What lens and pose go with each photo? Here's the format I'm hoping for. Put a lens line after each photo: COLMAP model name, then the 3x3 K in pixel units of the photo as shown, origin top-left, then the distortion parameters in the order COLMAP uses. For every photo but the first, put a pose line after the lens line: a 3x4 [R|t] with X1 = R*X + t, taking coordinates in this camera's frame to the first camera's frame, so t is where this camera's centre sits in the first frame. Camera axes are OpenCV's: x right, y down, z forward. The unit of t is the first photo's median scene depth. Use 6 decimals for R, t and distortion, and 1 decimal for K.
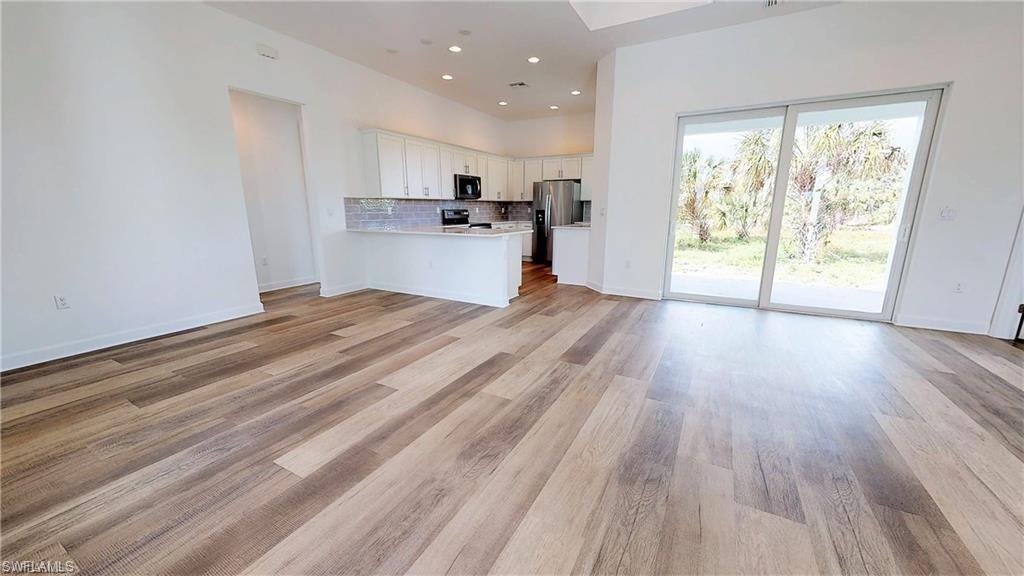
lens RADIAL K [[372.3, 0, 515.4], [0, 372.3, 290.4], [0, 0, 1]] dist [0.002047, -0.000079]
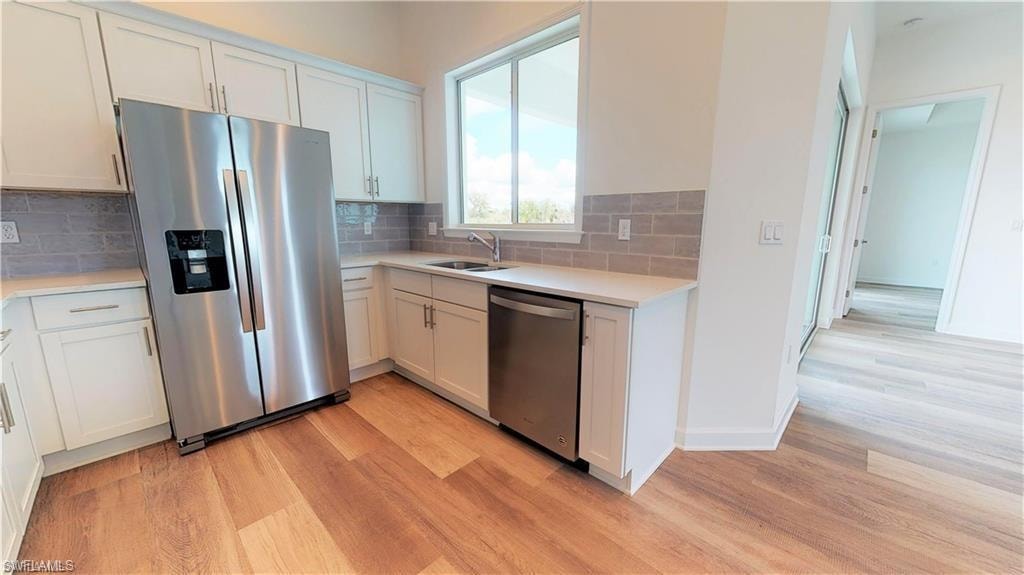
lens RADIAL K [[372.3, 0, 516.3], [0, 372.3, 287.7], [0, 0, 1]] dist [0.002047, -0.000079]
pose [[0.277054, -0.174478, 0.944880, -0.293997], [0.207001, 0.971122, 0.118628, -0.465427], [-0.938292, 0.162725, 0.305171, 2.077680]]
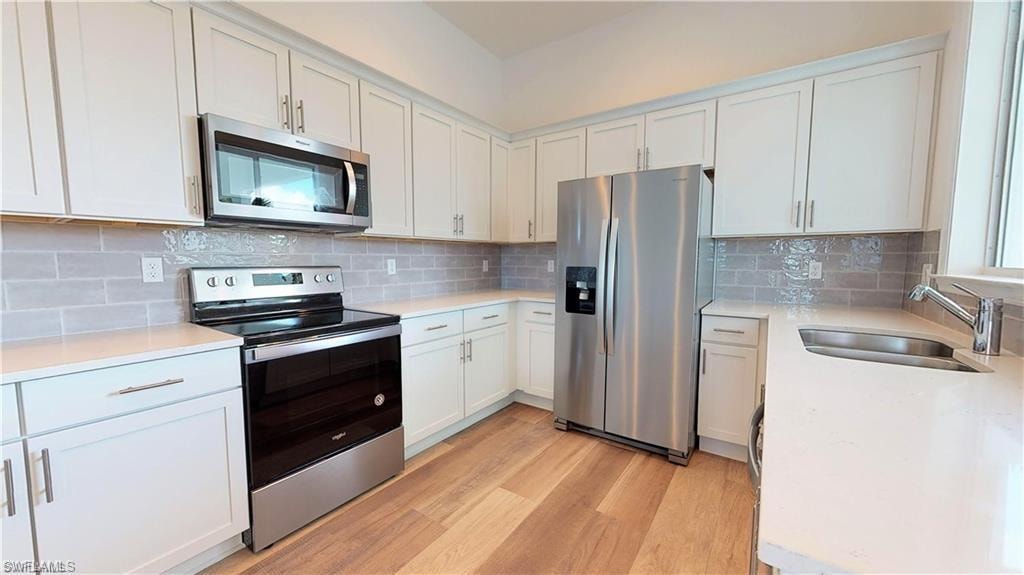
lens RADIAL K [[372.3, 0, 509.9], [0, 372.3, 288.4], [0, 0, 1]] dist [0.002047, -0.000079]
pose [[0.993067, 0.009013, -0.117200, 0.123824], [-0.025134, 0.990277, -0.136817, -0.429640], [0.114827, 0.138814, 0.983639, 1.922328]]
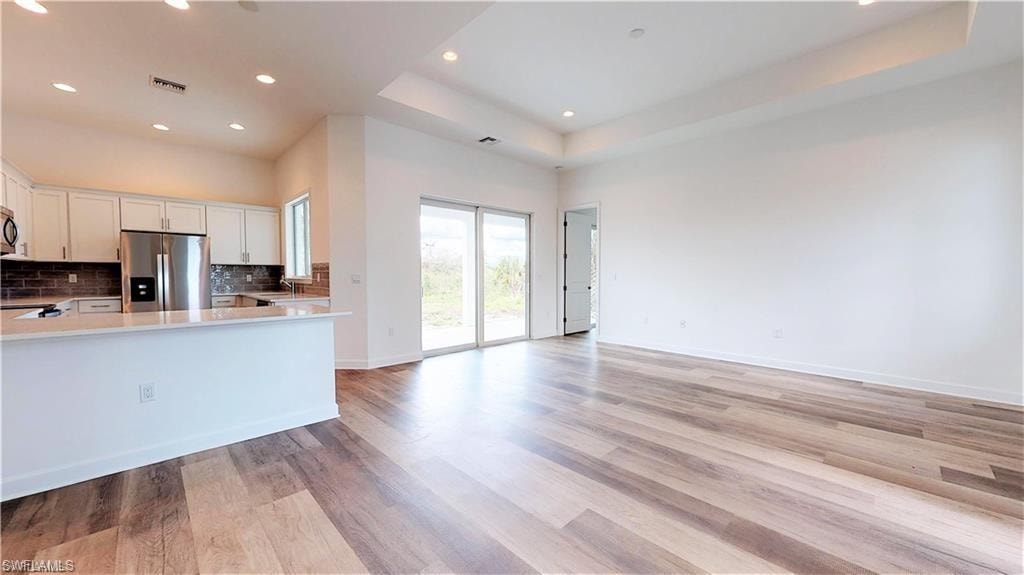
lens RADIAL K [[372.3, 0, 511.7], [0, 372.3, 285.8], [0, 0, 1]] dist [0.002047, -0.000079]
pose [[0.301546, -0.029913, 0.952982, -0.931291], [0.205814, 0.977985, -0.034427, -0.159145], [-0.930973, 0.206518, 0.301064, 0.715200]]
